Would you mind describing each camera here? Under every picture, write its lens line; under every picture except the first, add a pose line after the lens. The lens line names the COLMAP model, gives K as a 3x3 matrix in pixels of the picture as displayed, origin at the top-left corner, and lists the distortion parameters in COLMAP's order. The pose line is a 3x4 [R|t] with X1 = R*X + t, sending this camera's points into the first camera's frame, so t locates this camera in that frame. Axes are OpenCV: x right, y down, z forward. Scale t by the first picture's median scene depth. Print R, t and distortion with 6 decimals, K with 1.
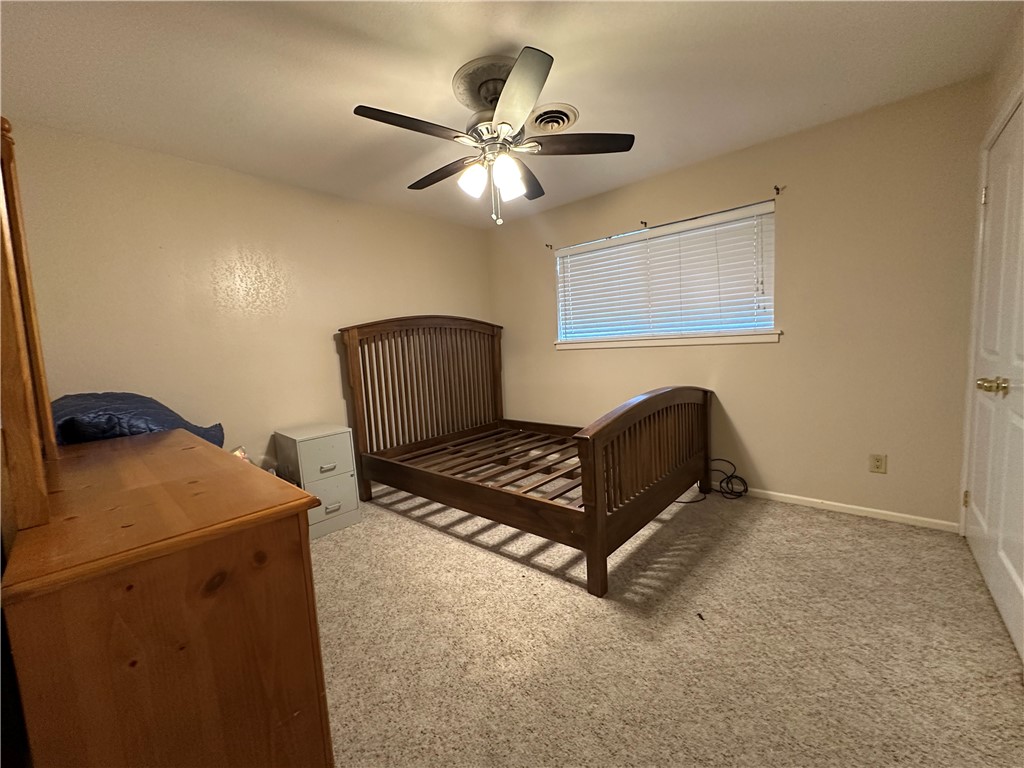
lens RADIAL K [[408.6, 0, 509.0], [0, 408.6, 386.2], [0, 0, 1]] dist [-0.005940, 0.000750]
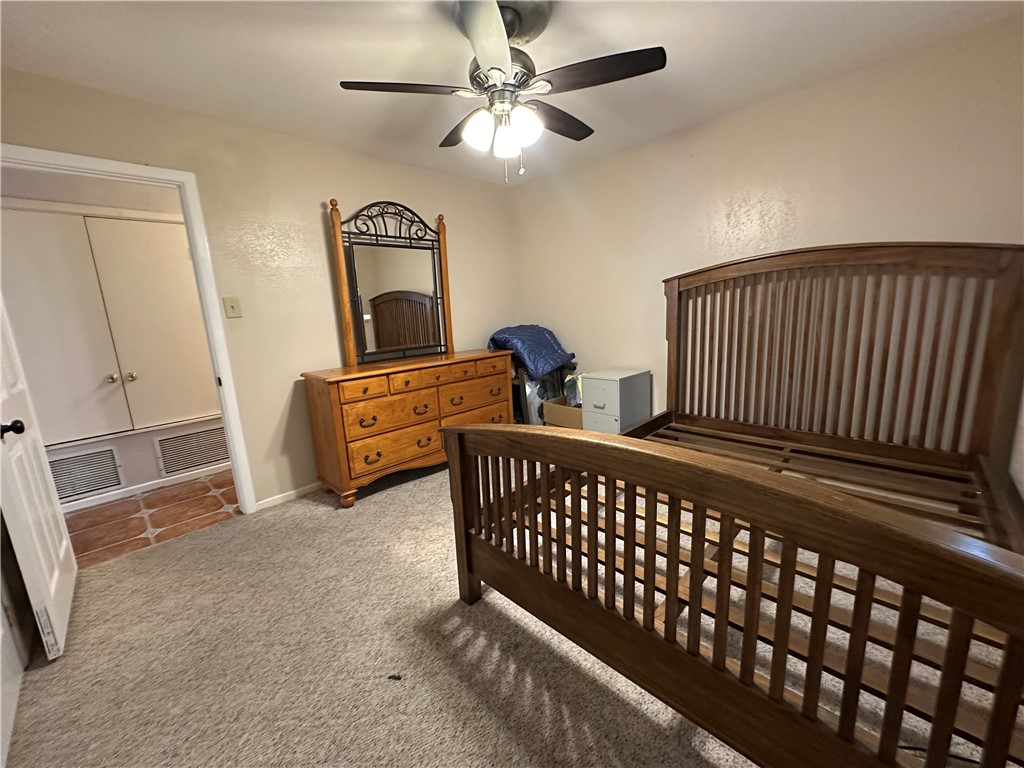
lens RADIAL K [[408.6, 0, 508.4], [0, 408.6, 383.4], [0, 0, 1]] dist [-0.005940, 0.000750]
pose [[-0.056210, 0.237468, -0.969768, 0.924674], [-0.046900, 0.969603, 0.240146, -0.176202], [0.997317, 0.058981, -0.043364, 1.024453]]
